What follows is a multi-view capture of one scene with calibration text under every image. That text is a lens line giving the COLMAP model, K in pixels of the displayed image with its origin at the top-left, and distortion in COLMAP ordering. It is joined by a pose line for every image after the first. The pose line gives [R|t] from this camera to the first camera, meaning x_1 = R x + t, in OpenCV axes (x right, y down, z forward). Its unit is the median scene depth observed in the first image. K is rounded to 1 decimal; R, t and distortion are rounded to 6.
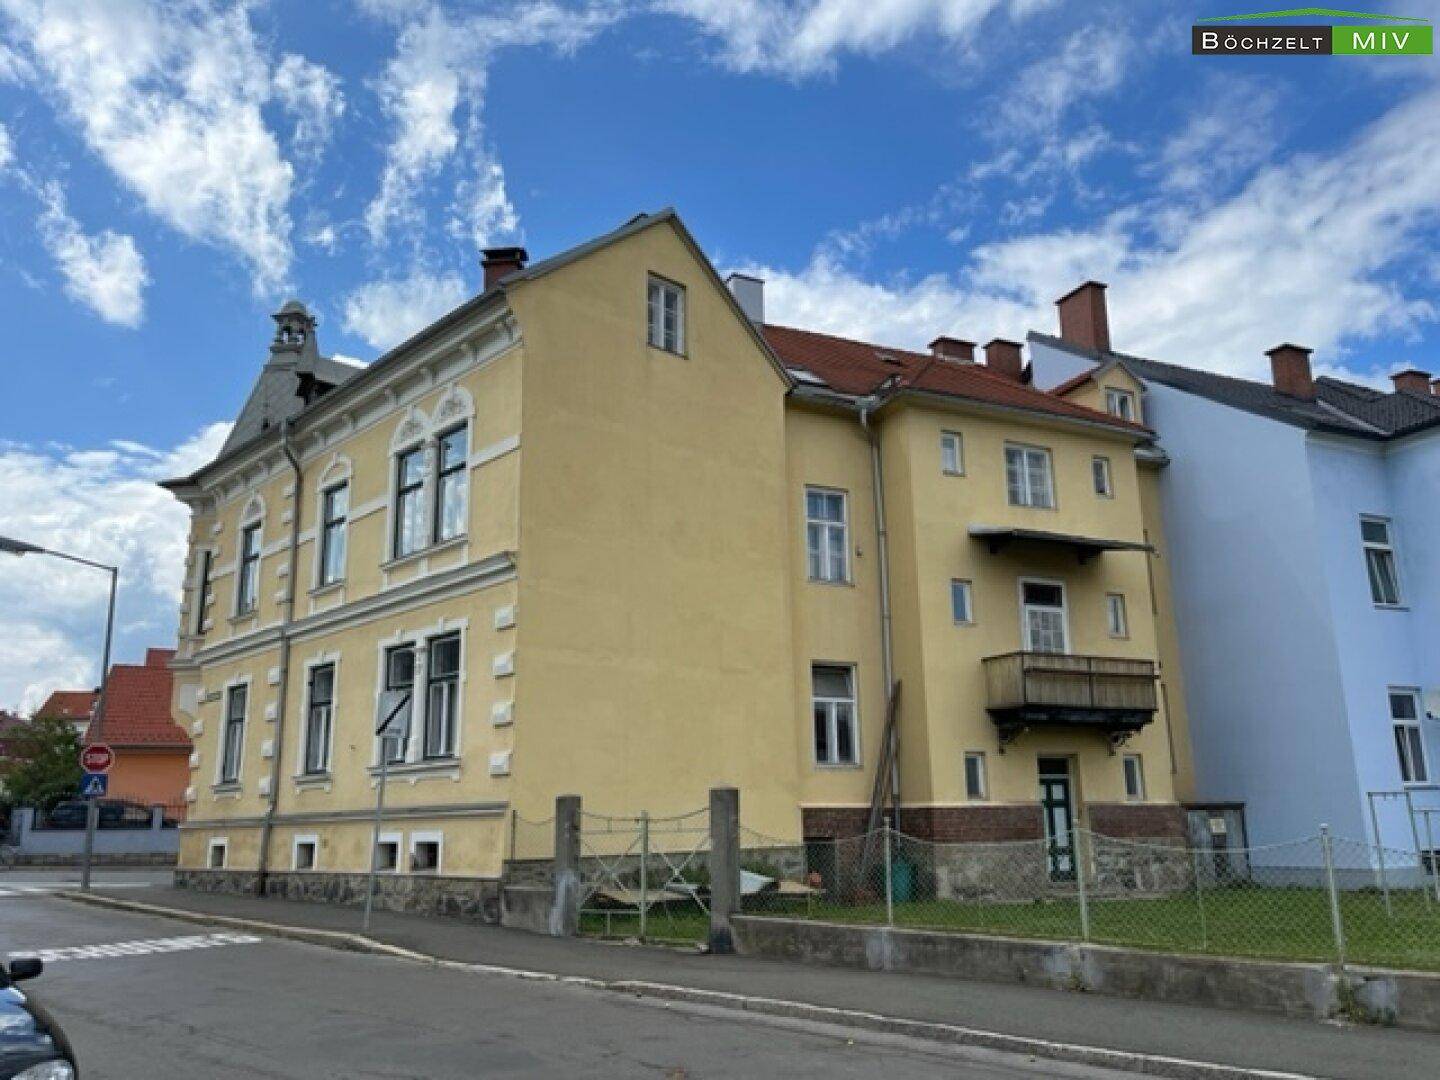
lens RADIAL K [[1038.8, 0, 714.8], [0, 1038.8, 560.6], [0, 0, 1]] dist [0.075396, -0.057600]
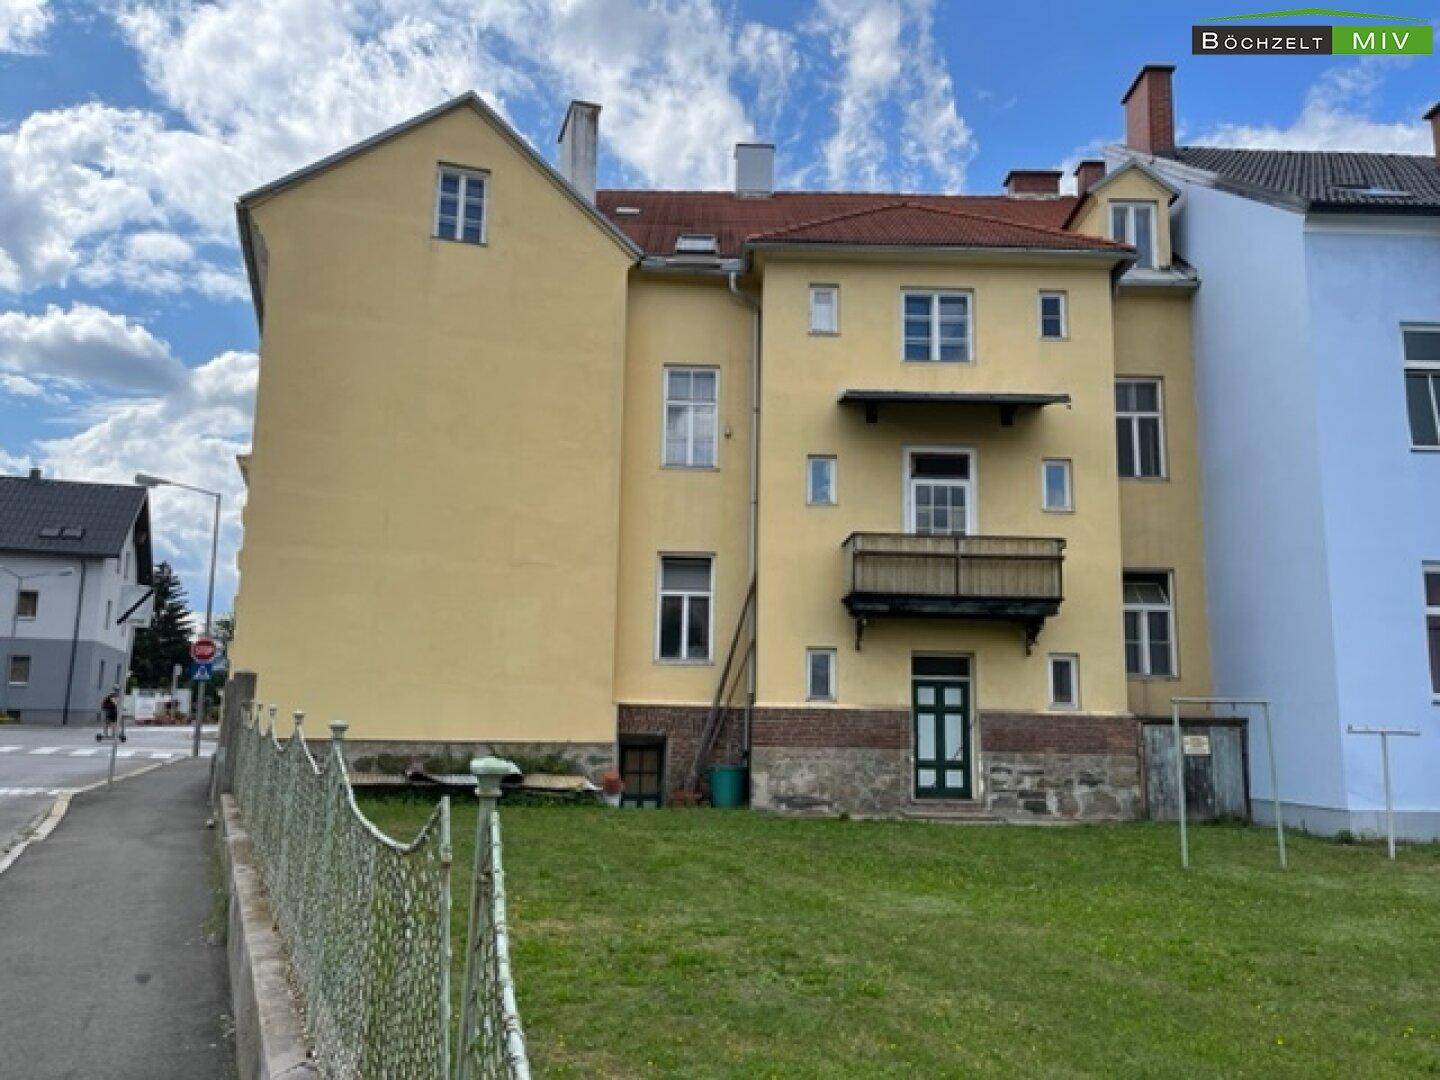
lens RADIAL K [[1035.3, 0, 720.0], [0, 1035.3, 540.0], [0, 0, 1]] dist [0.078421, -0.102224]
pose [[0.906644, -0.035436, -0.420405, 0.521905], [0.062382, 0.996773, 0.050515, 0.040644], [0.417258, -0.072025, 0.905929, 0.170216]]
